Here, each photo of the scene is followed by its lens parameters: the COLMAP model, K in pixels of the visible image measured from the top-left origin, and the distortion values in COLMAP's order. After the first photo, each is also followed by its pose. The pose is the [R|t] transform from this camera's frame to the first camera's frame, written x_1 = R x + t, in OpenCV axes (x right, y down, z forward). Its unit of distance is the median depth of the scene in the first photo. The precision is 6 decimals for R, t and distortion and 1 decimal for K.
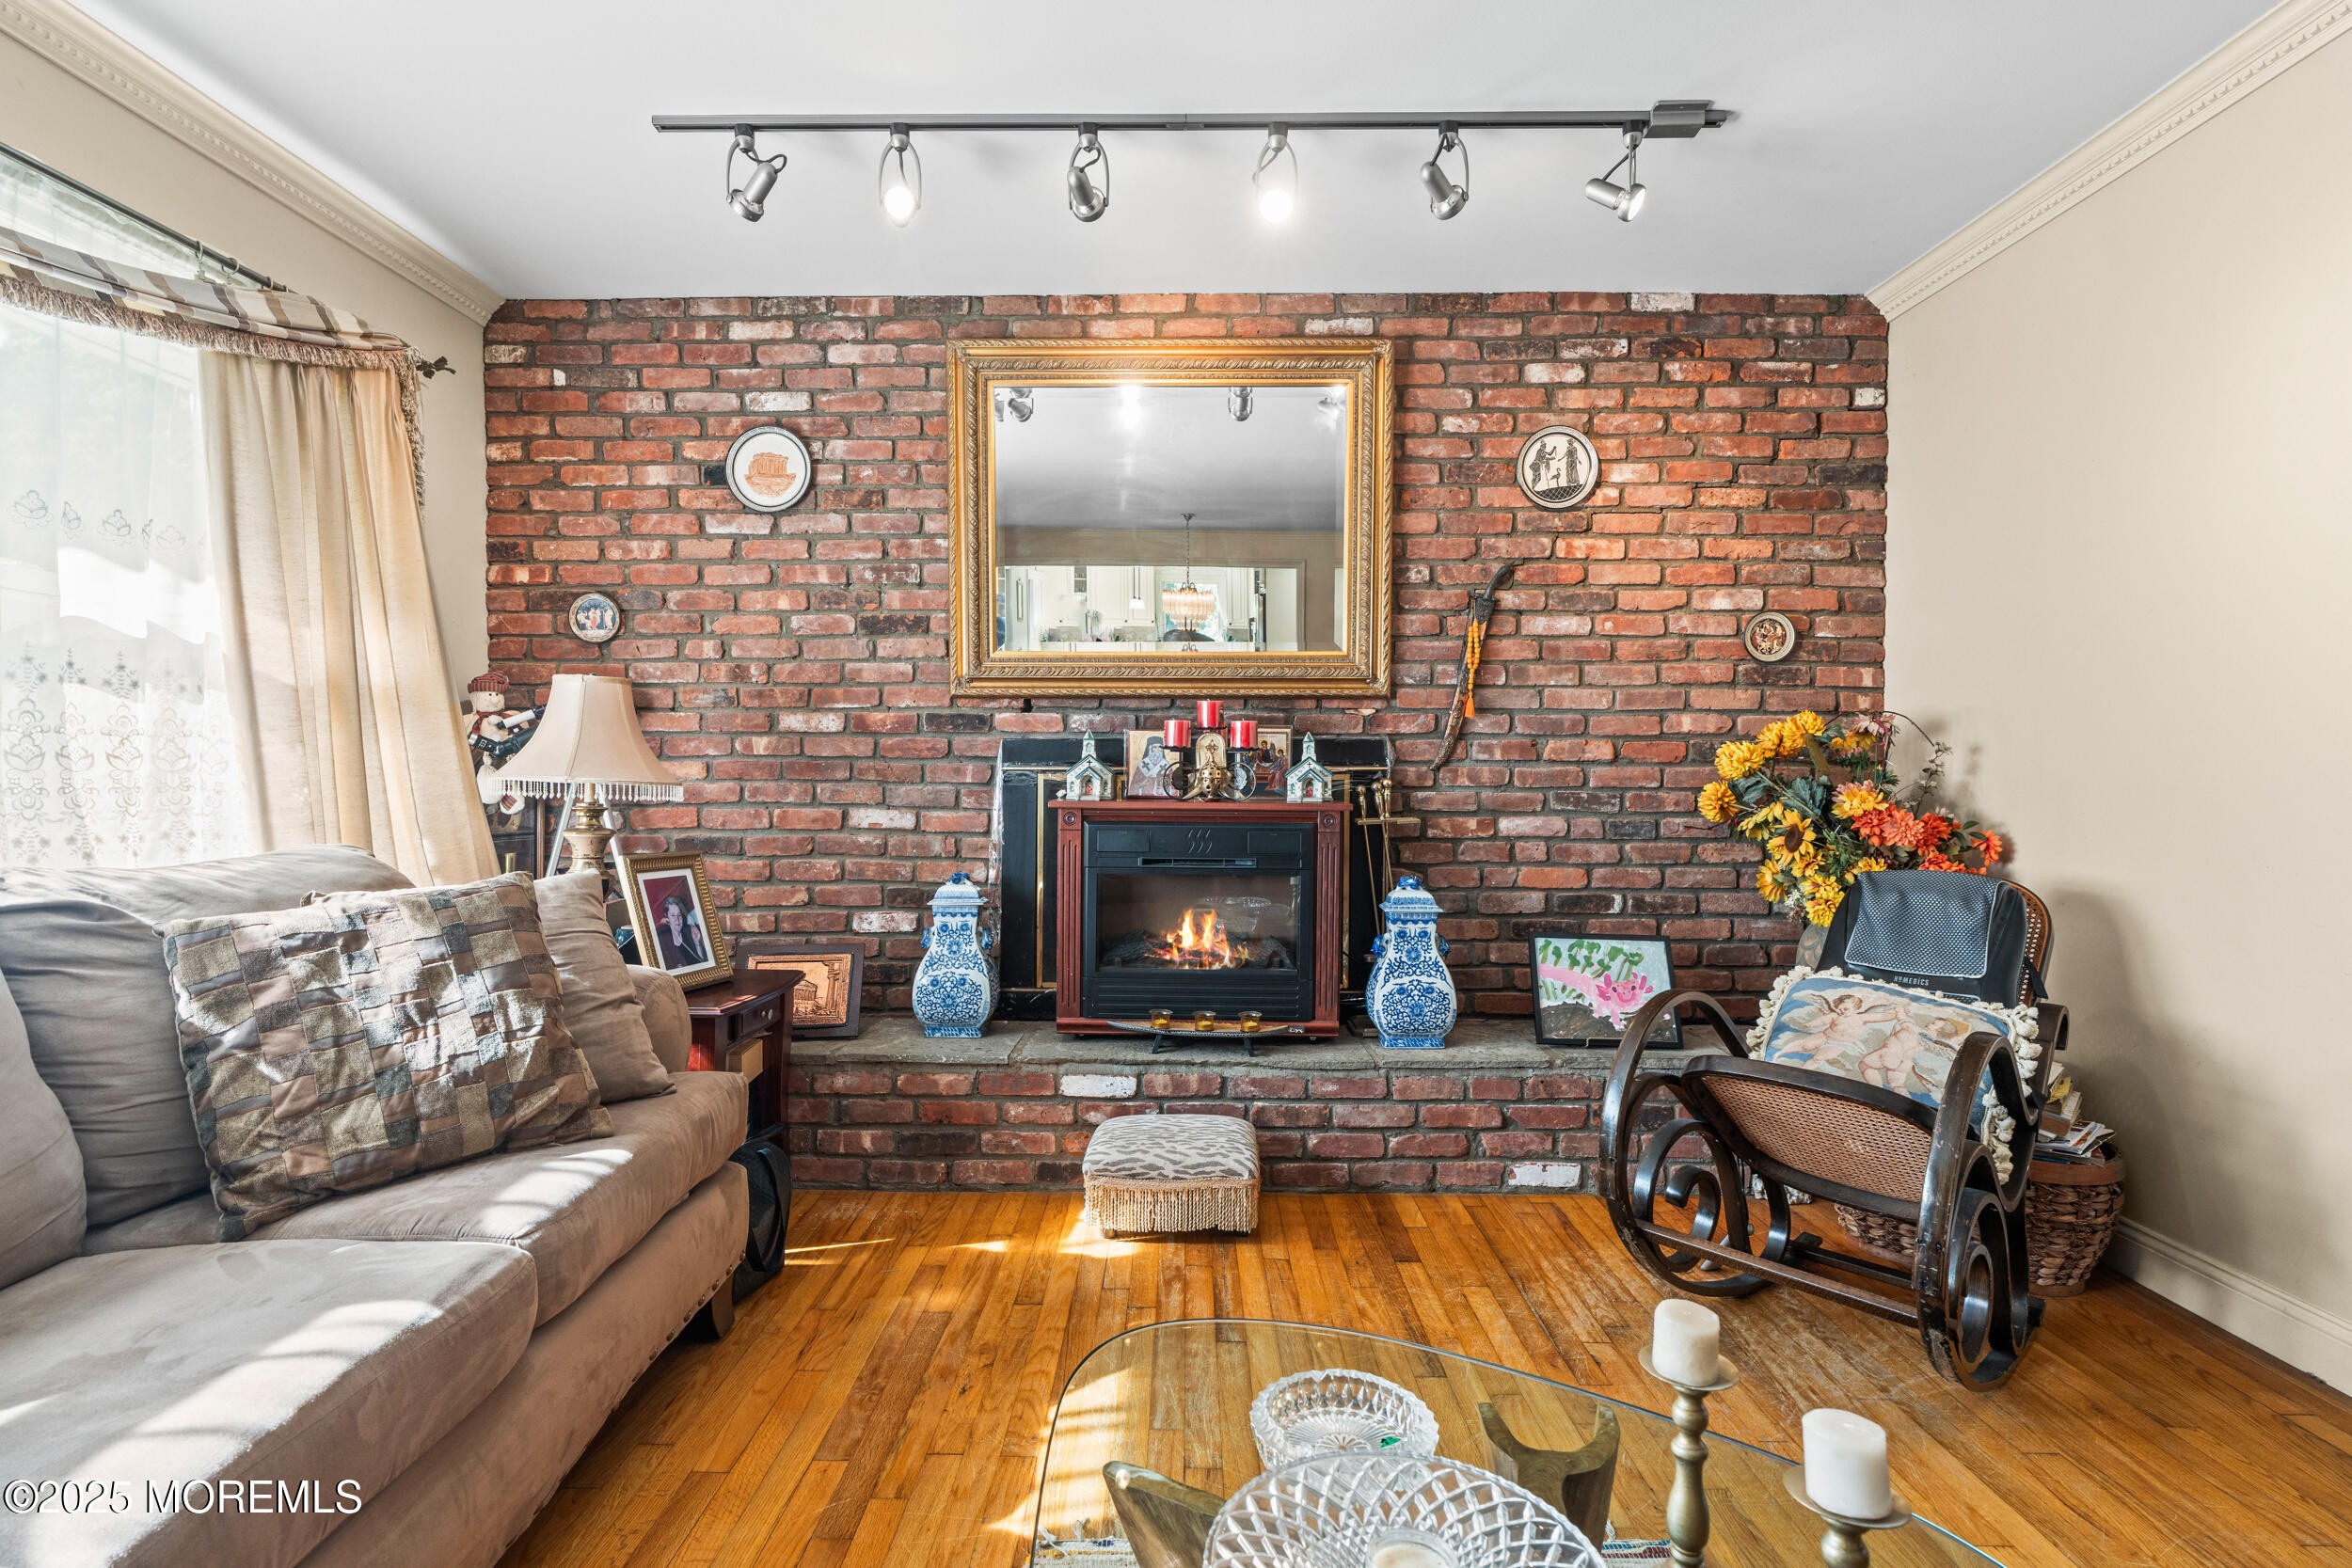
lens RADIAL K [[1152.9, 0, 1179.9], [0, 1152.9, 781.9], [0, 0, 1]] dist [-0.008362, -0.000246]
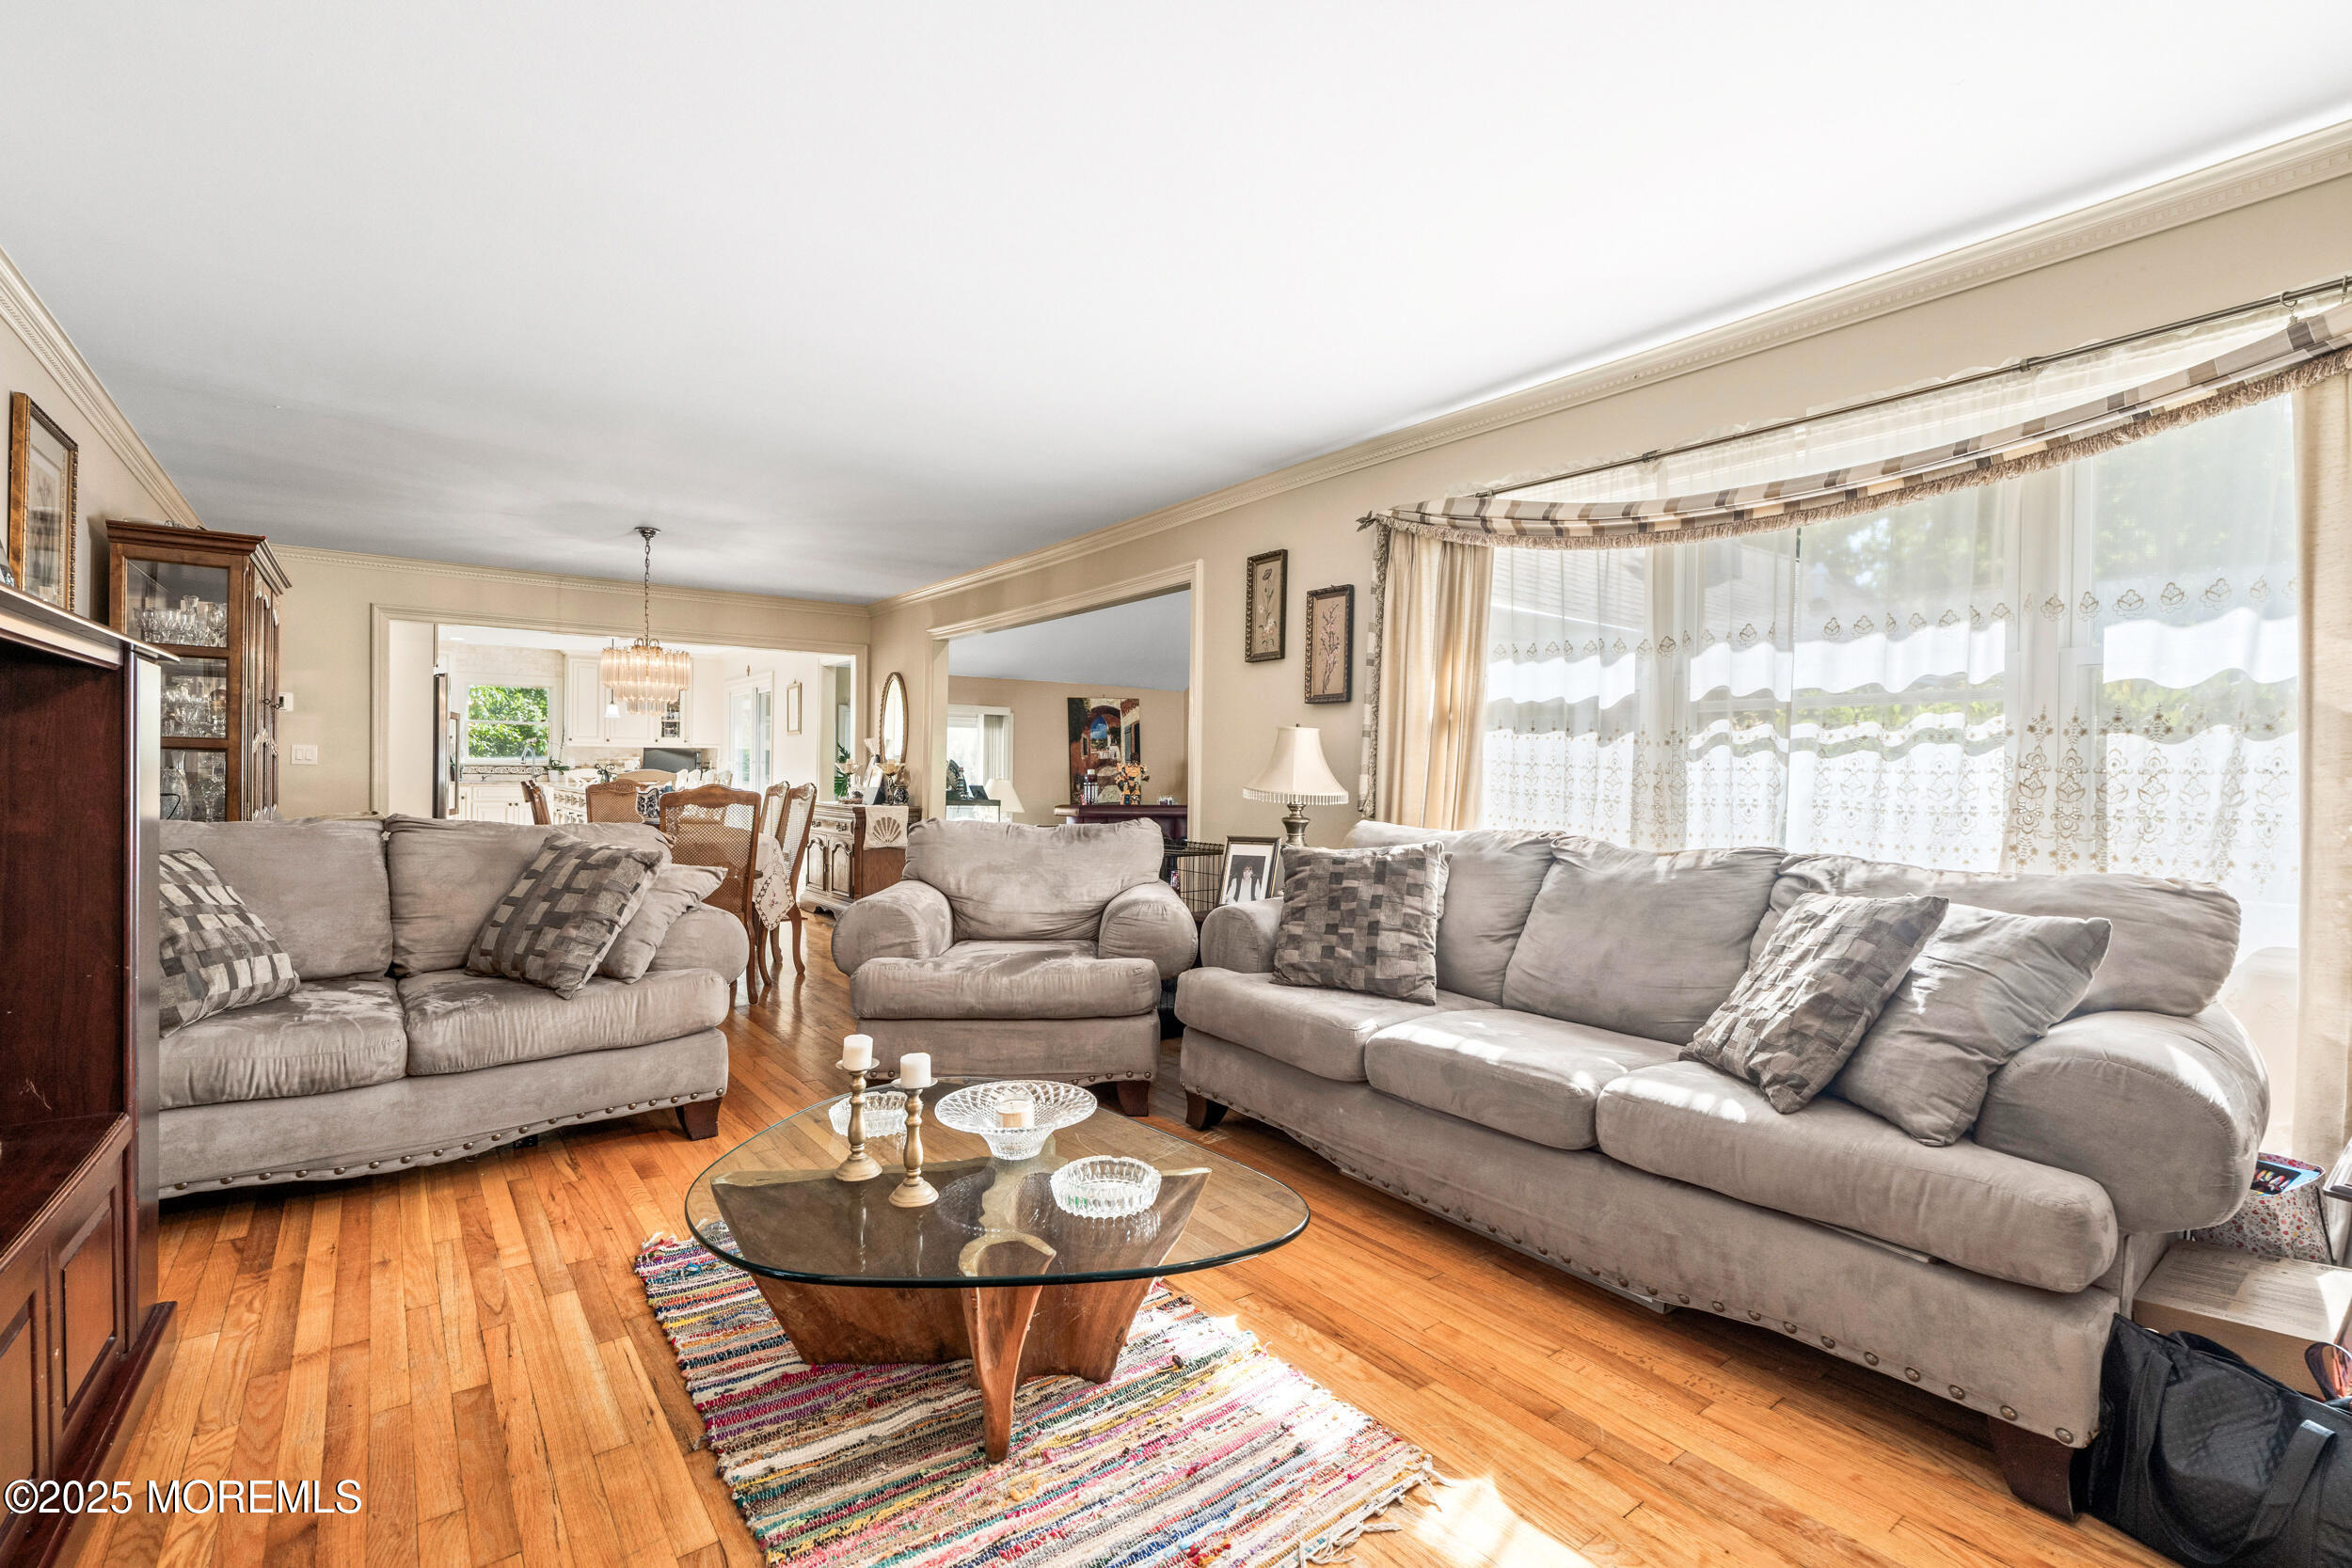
lens RADIAL K [[1069.0, 0, 1169.3], [0, 1069.0, 793.8], [0, 0, 1]] dist [-0.001205, 0.000393]
pose [[-0.807461, -0.011217, -0.589814, 0.433358], [-0.025219, 0.999562, 0.015516, -0.008384], [0.589381, 0.027403, -0.807390, 1.008876]]
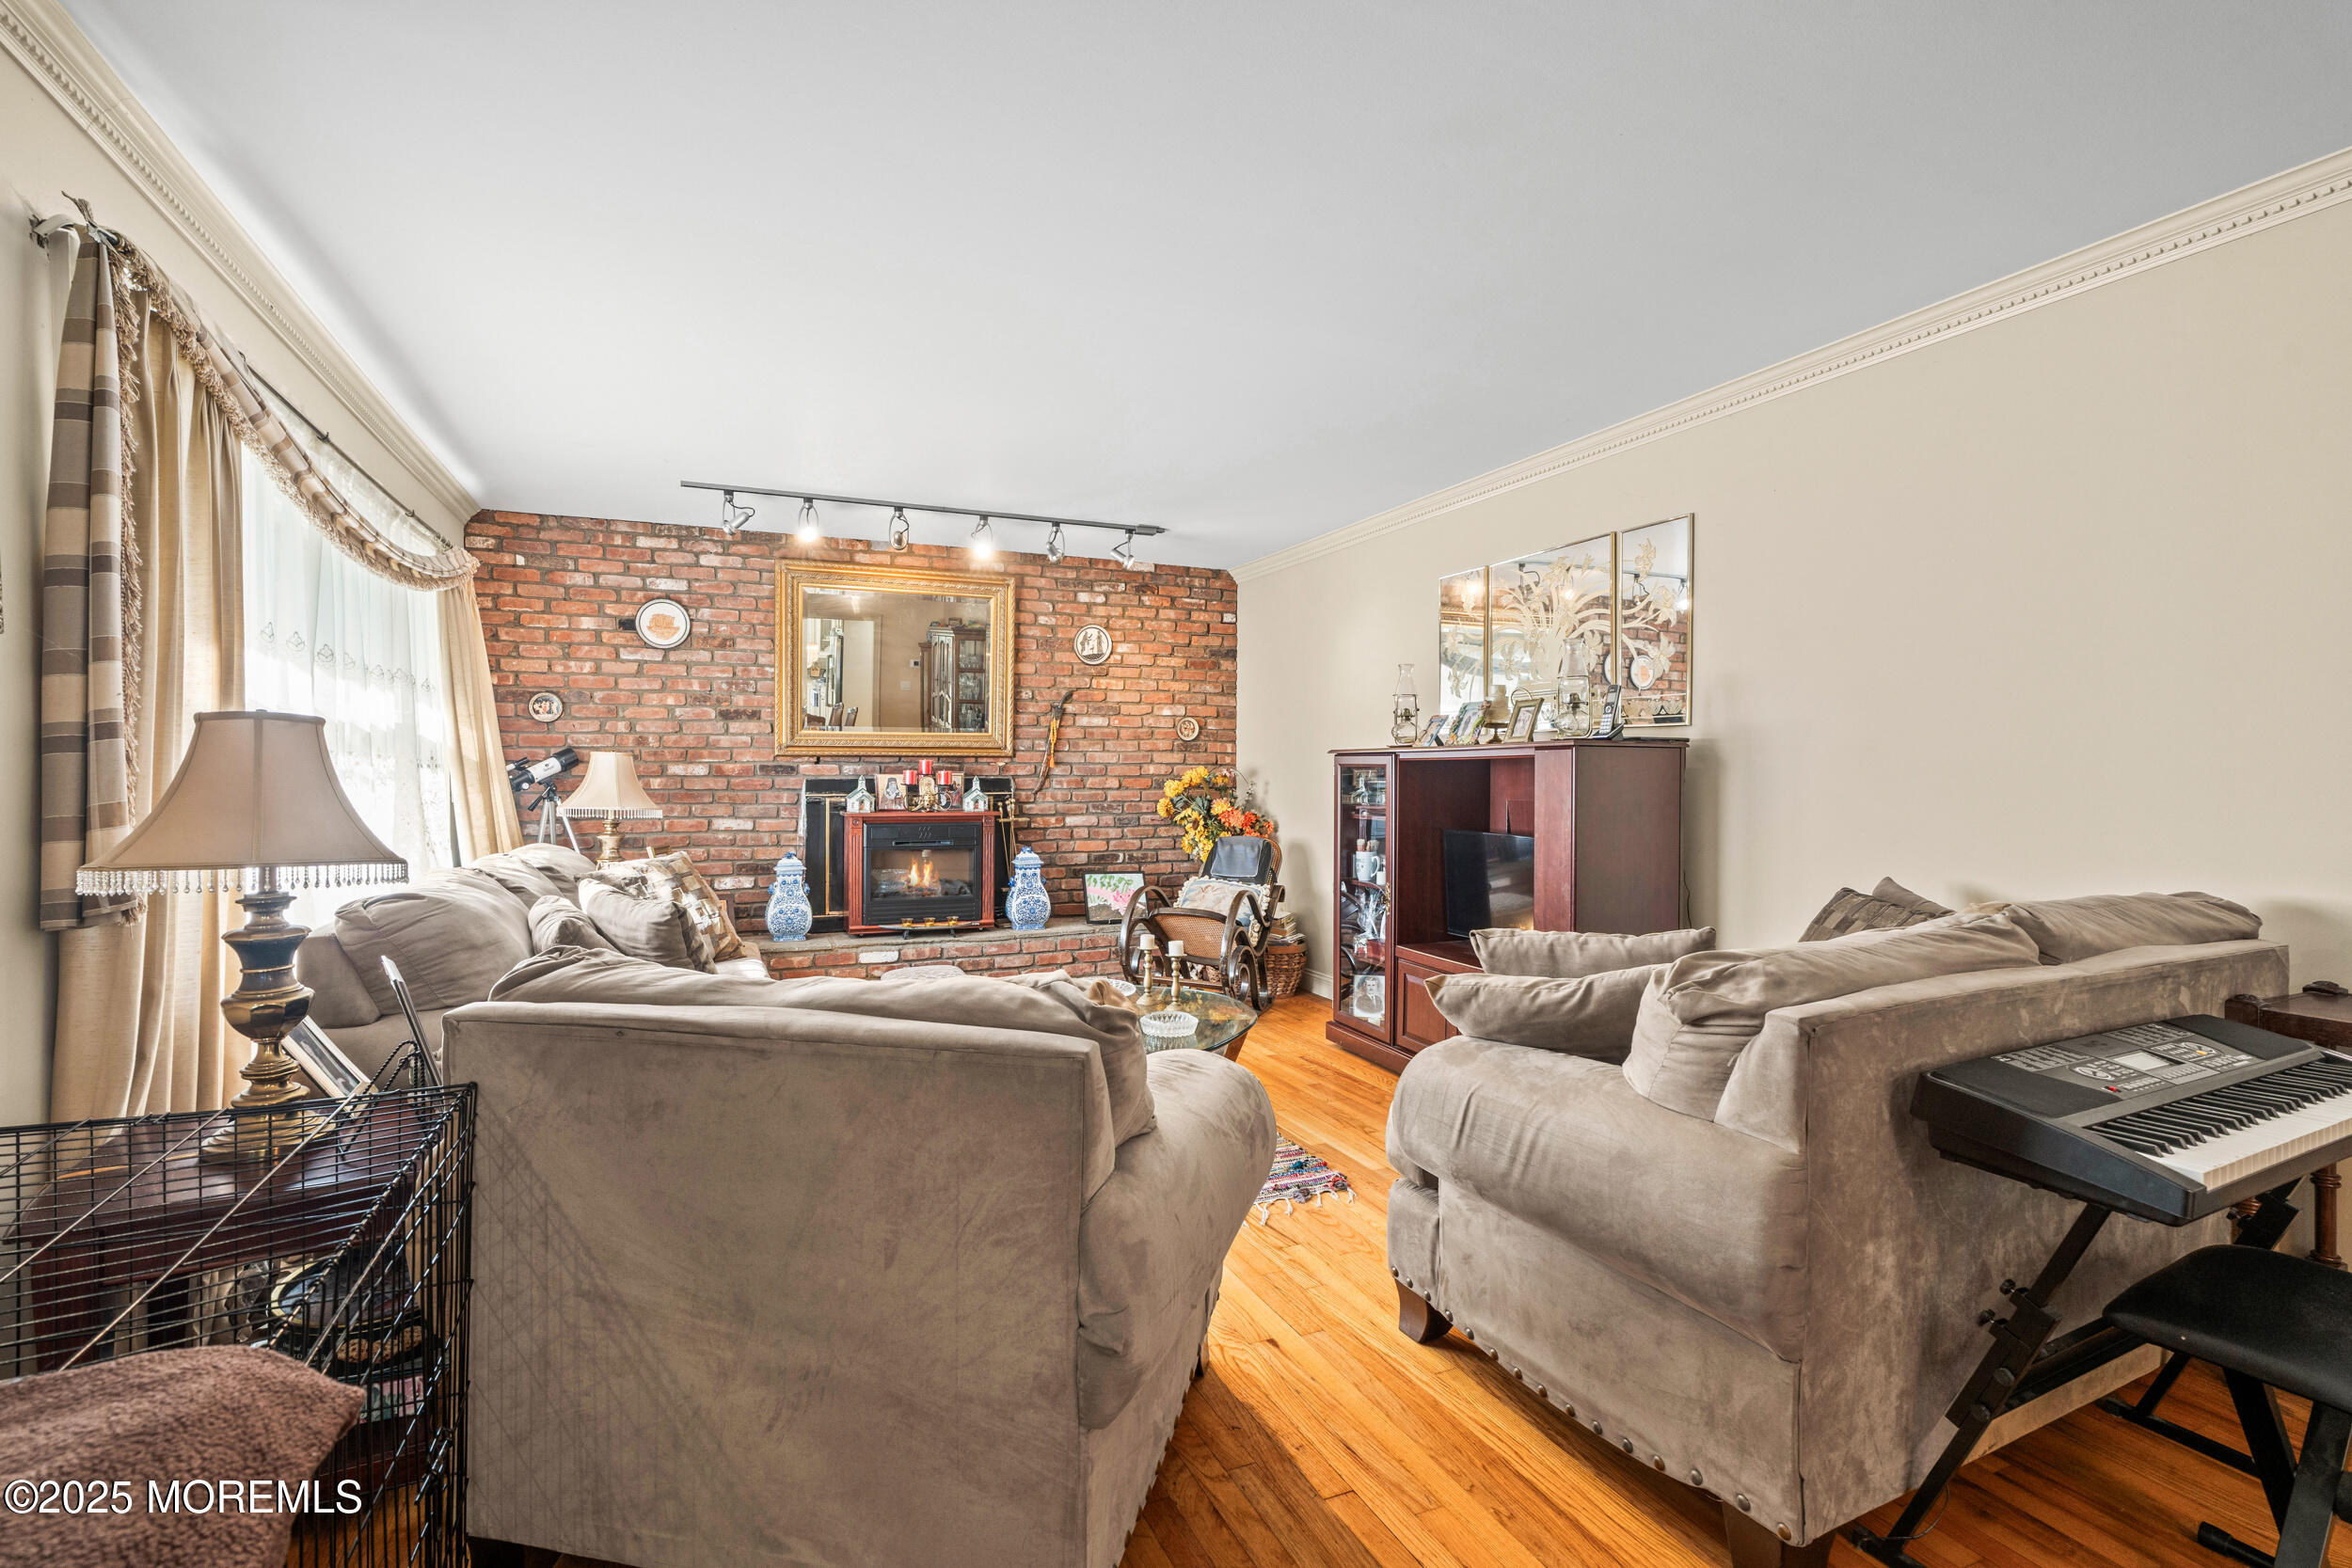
lens RADIAL K [[990.7, 0, 1177.7], [0, 990.7, 776.9], [0, 0, 1]] dist [-0.000073, -0.000052]
pose [[0.907255, -0.002537, 0.420574, -0.281494], [0.004247, 0.999986, -0.003130, -0.033664], [-0.420560, 0.004626, 0.907253, -0.670709]]
